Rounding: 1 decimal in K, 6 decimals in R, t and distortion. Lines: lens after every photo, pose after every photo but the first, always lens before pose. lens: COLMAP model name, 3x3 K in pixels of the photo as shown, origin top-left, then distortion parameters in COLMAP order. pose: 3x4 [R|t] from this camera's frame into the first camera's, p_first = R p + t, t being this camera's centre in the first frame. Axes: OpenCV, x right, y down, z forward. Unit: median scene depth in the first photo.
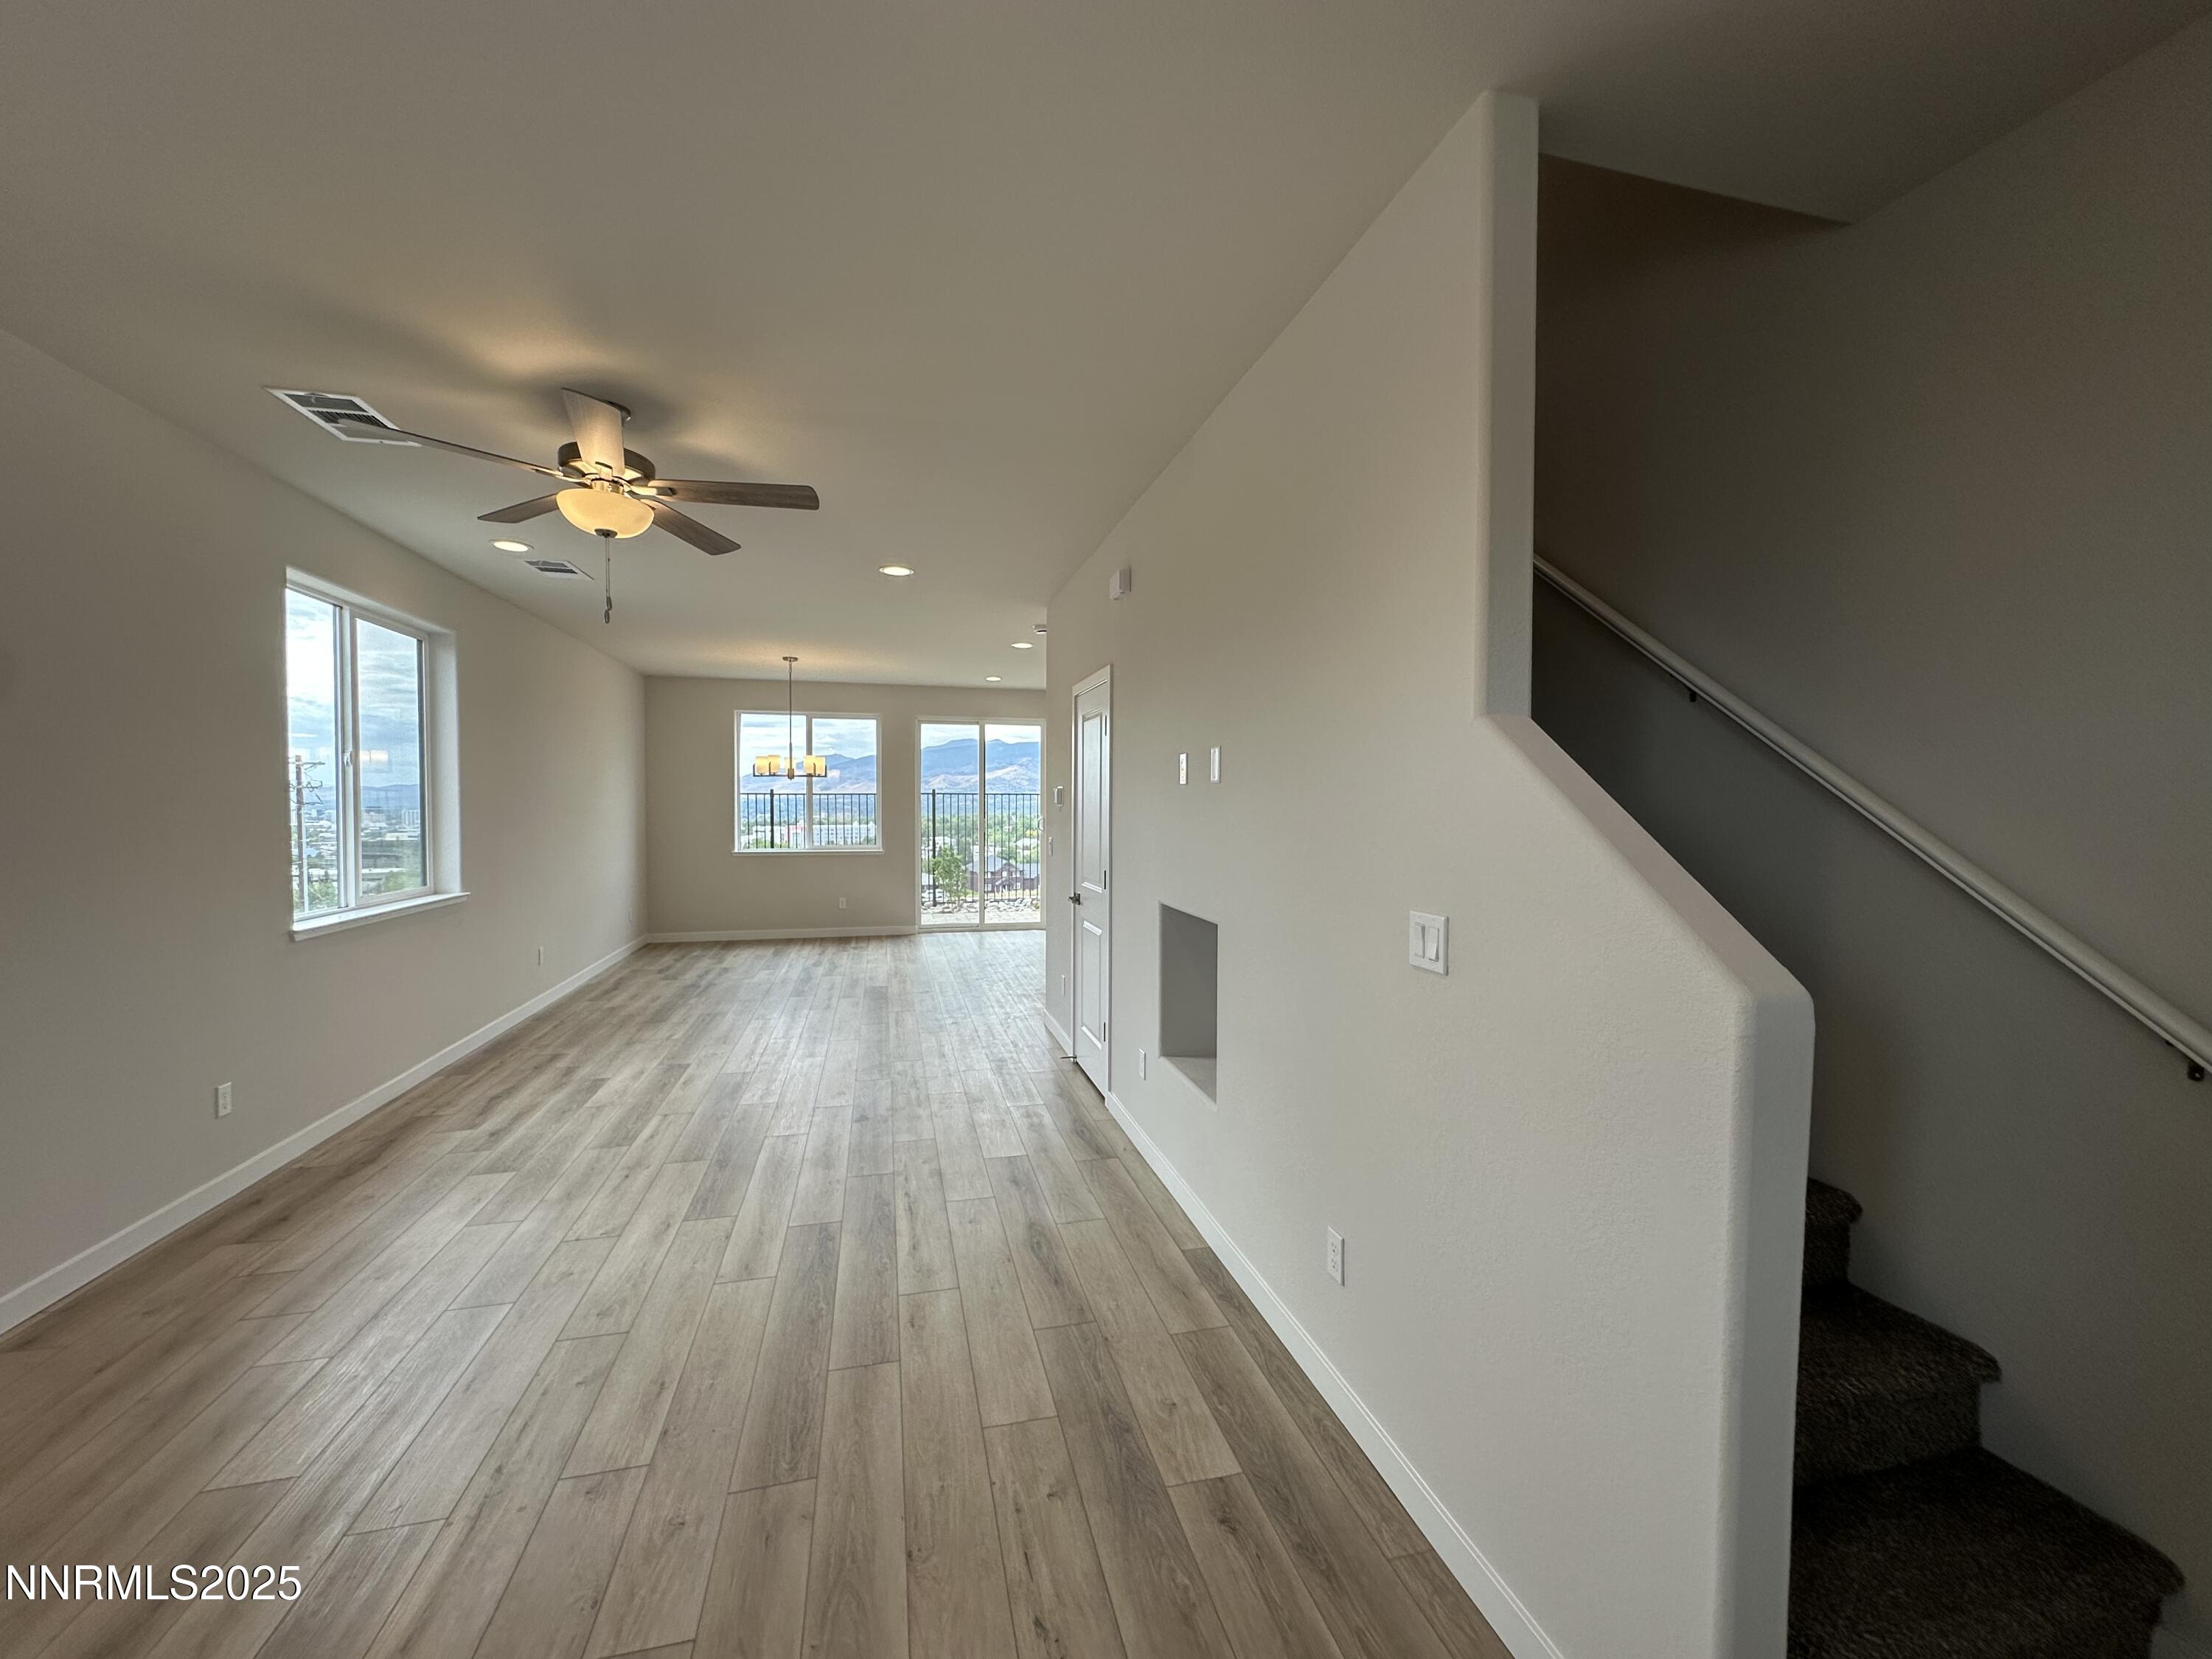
lens RADIAL K [[886.3, 0, 1108.6], [0, 886.3, 826.7], [0, 0, 1]] dist [-0.004956, 0.001143]
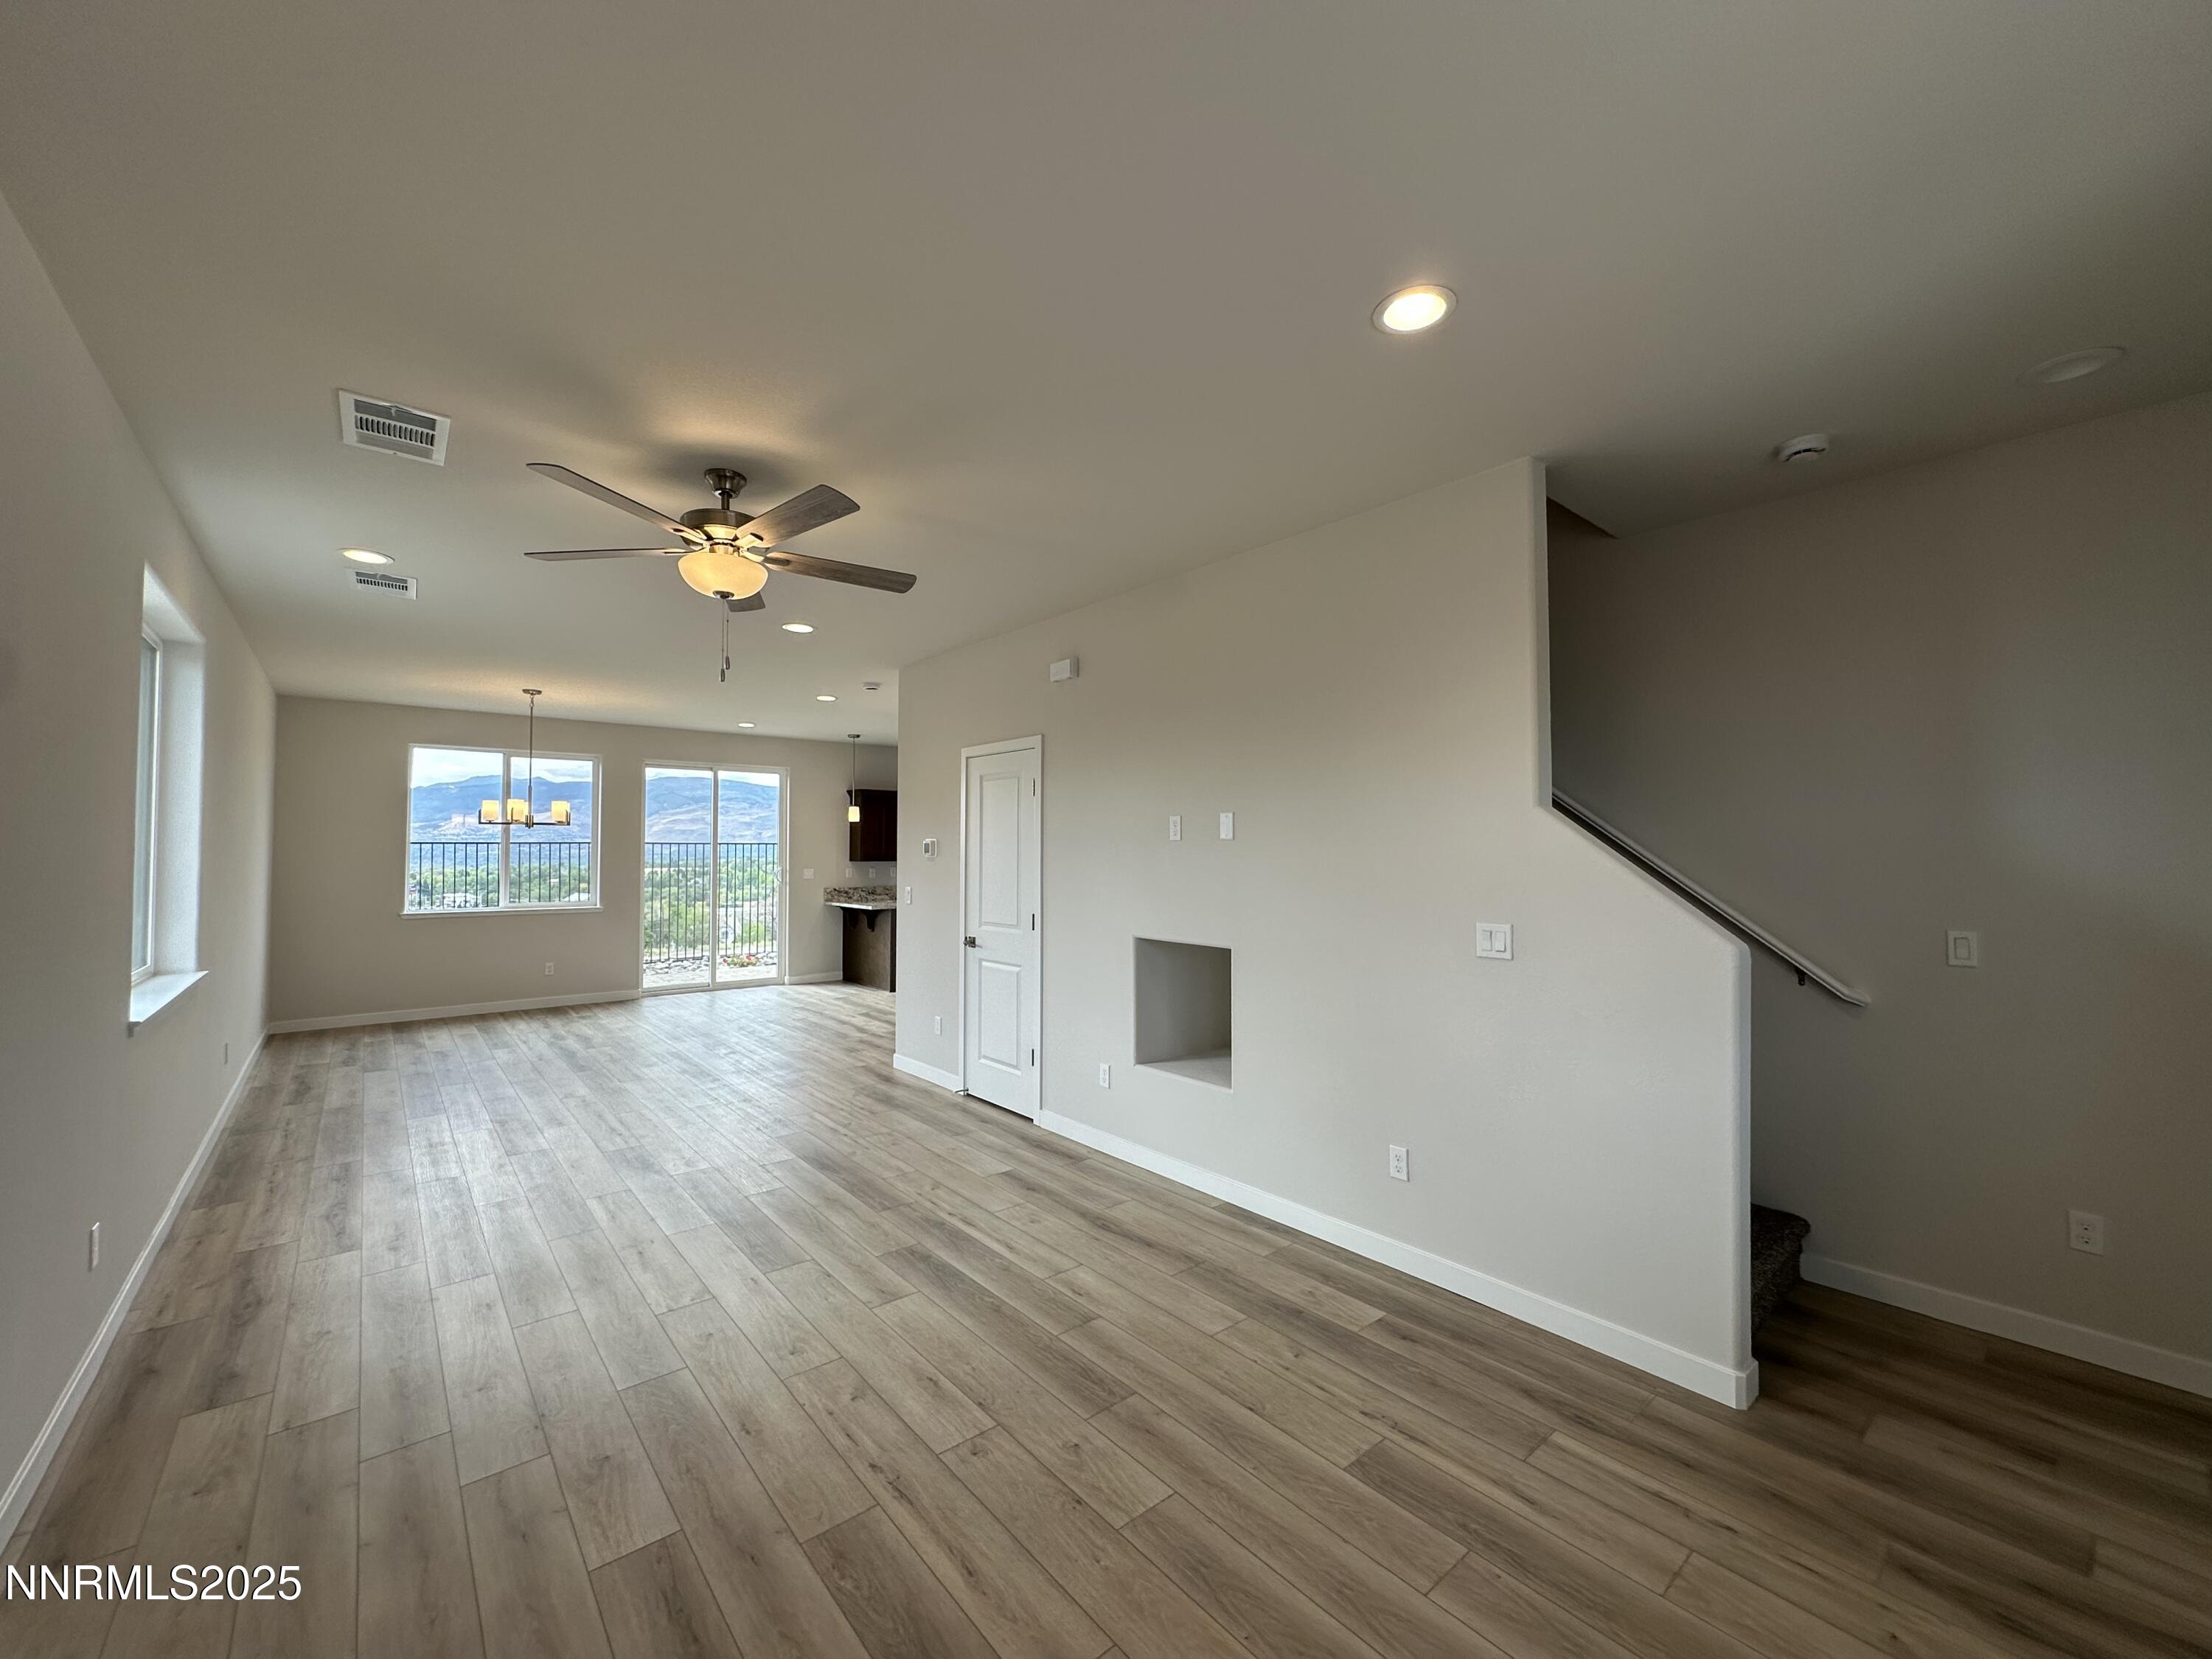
lens RADIAL K [[886.3, 0, 1109.9], [0, 886.3, 828.4], [0, 0, 1]] dist [-0.004956, 0.001143]
pose [[0.900323, 0.008755, 0.435134, -0.462856], [0.013942, 0.998704, -0.048940, -0.003483], [-0.434999, 0.050128, 0.899035, -0.080543]]
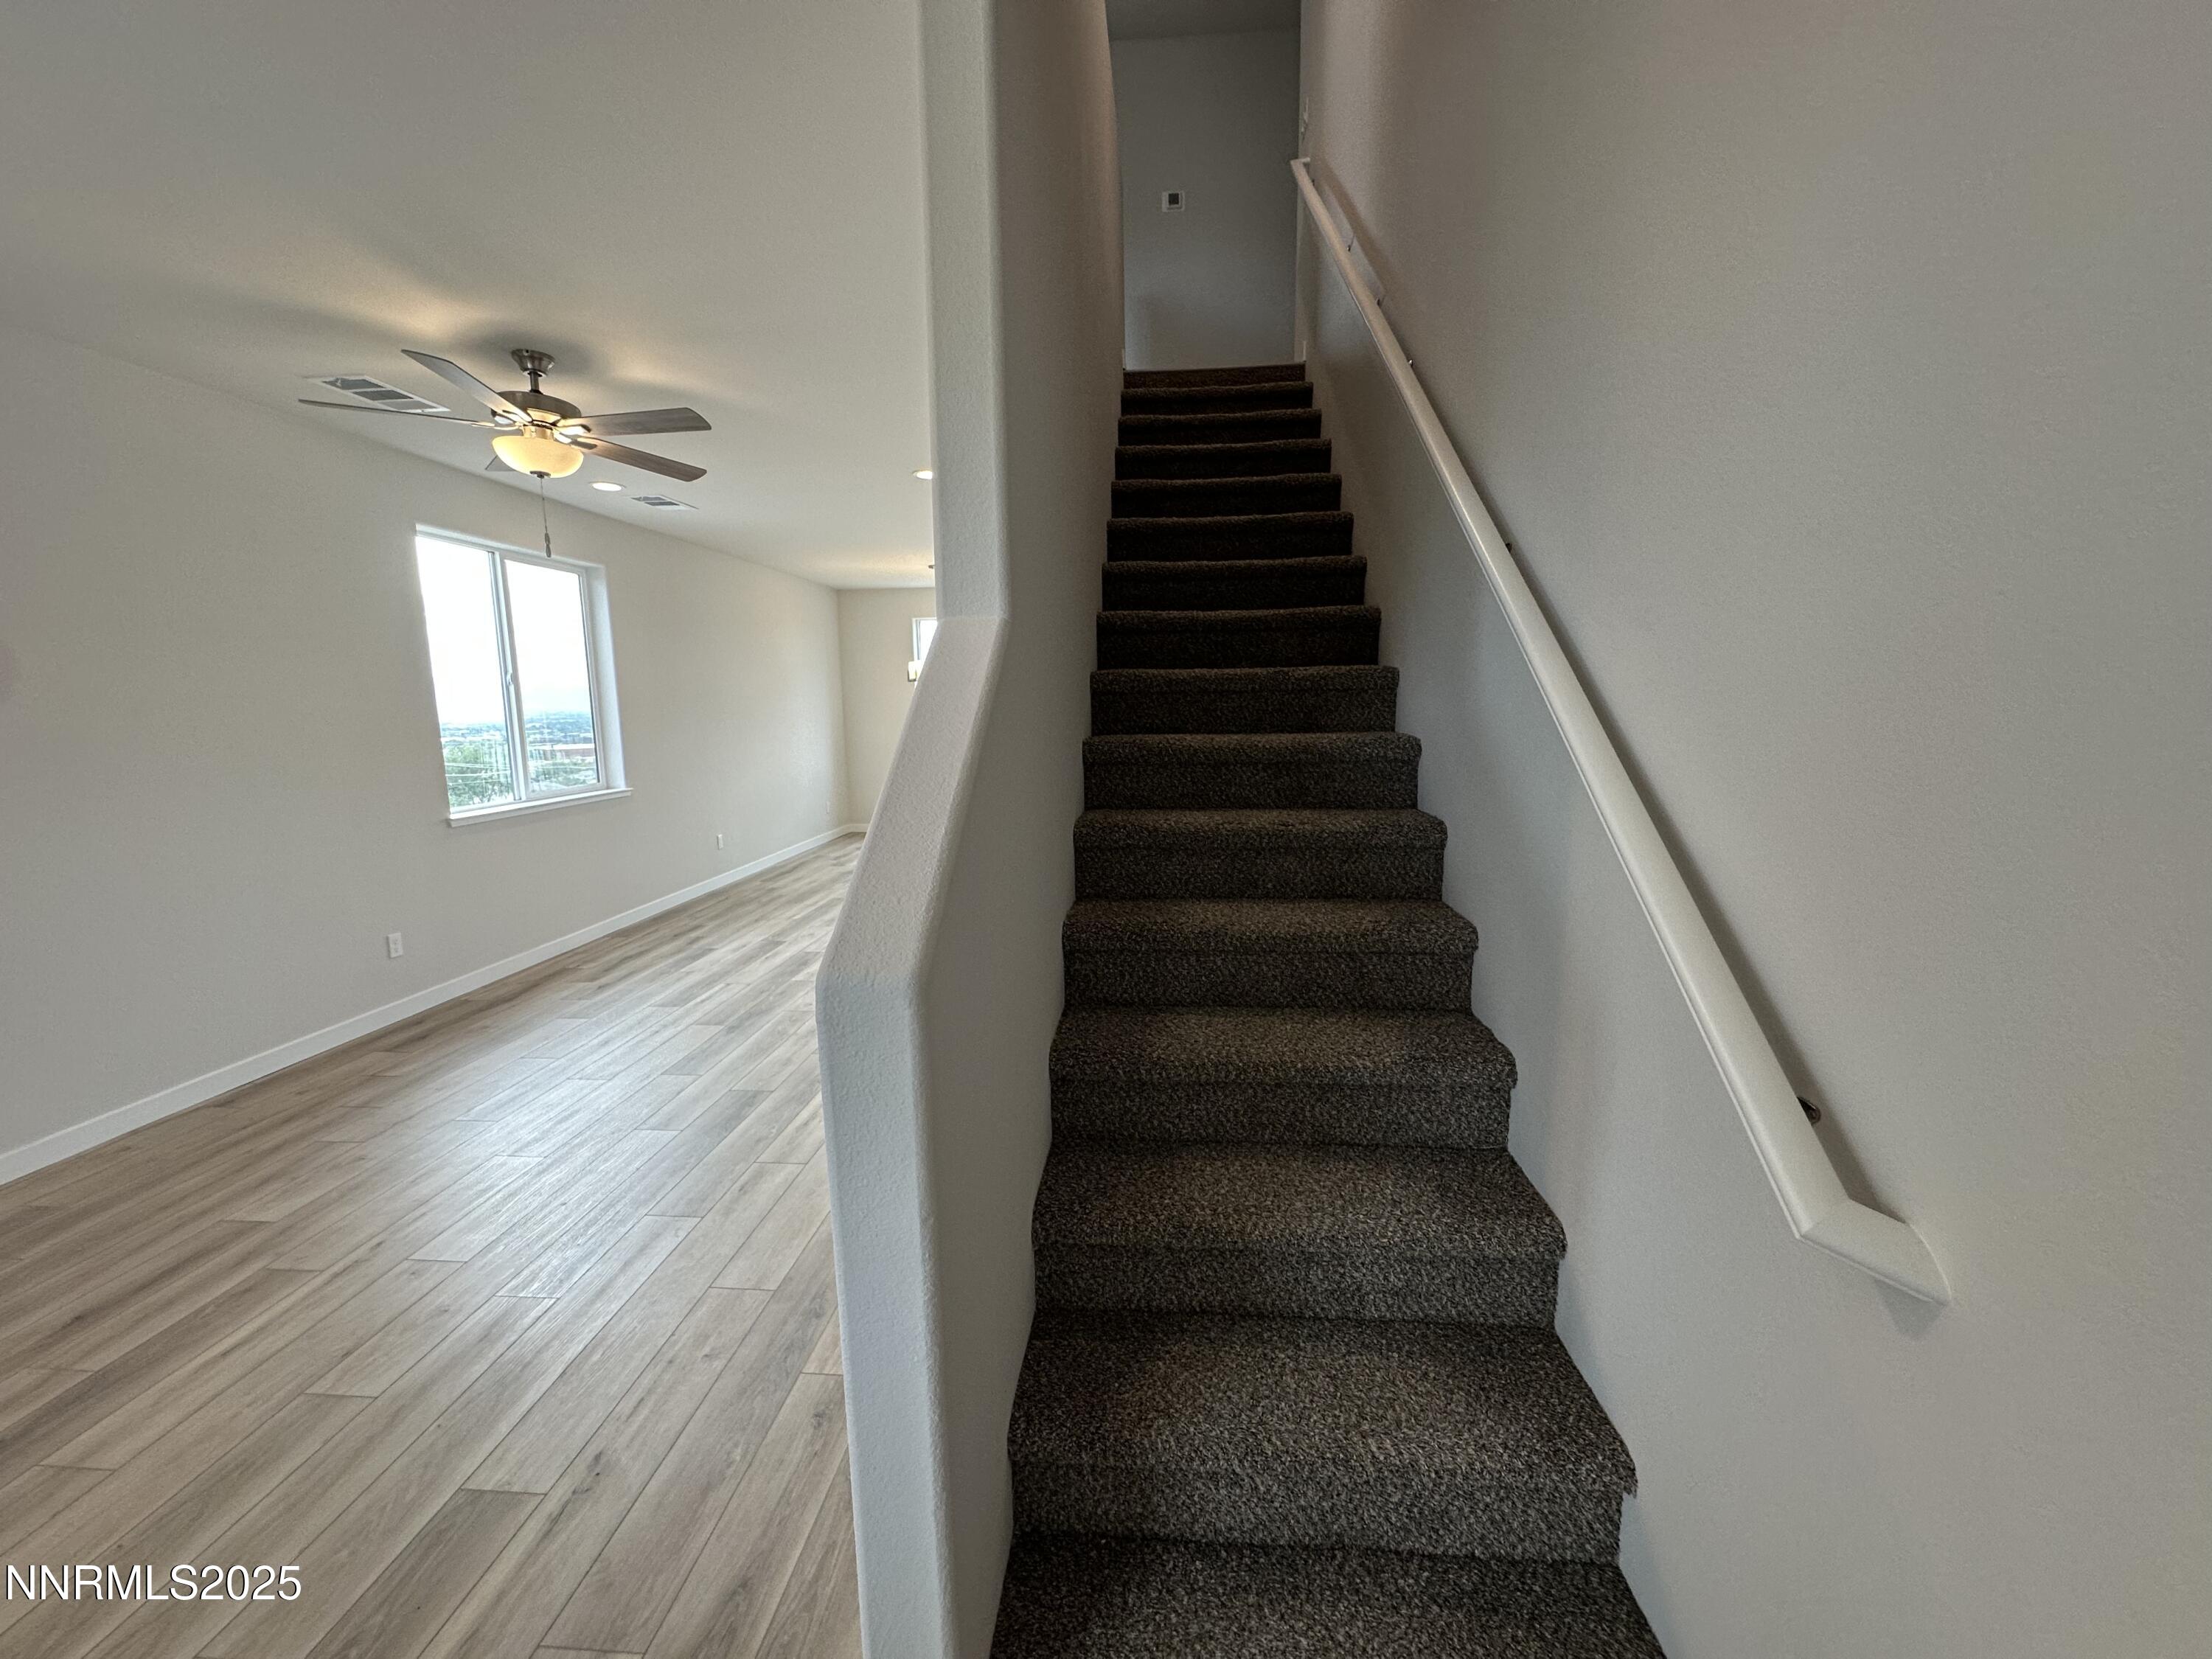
lens RADIAL K [[886.3, 0, 1108.0], [0, 886.3, 827.3], [0, 0, 1]] dist [-0.004956, 0.001143]
pose [[0.947252, 0.030125, -0.319071, 0.364621], [0.007853, 0.993092, 0.117078, -0.010829], [0.320394, -0.113408, 0.940471, 0.098672]]
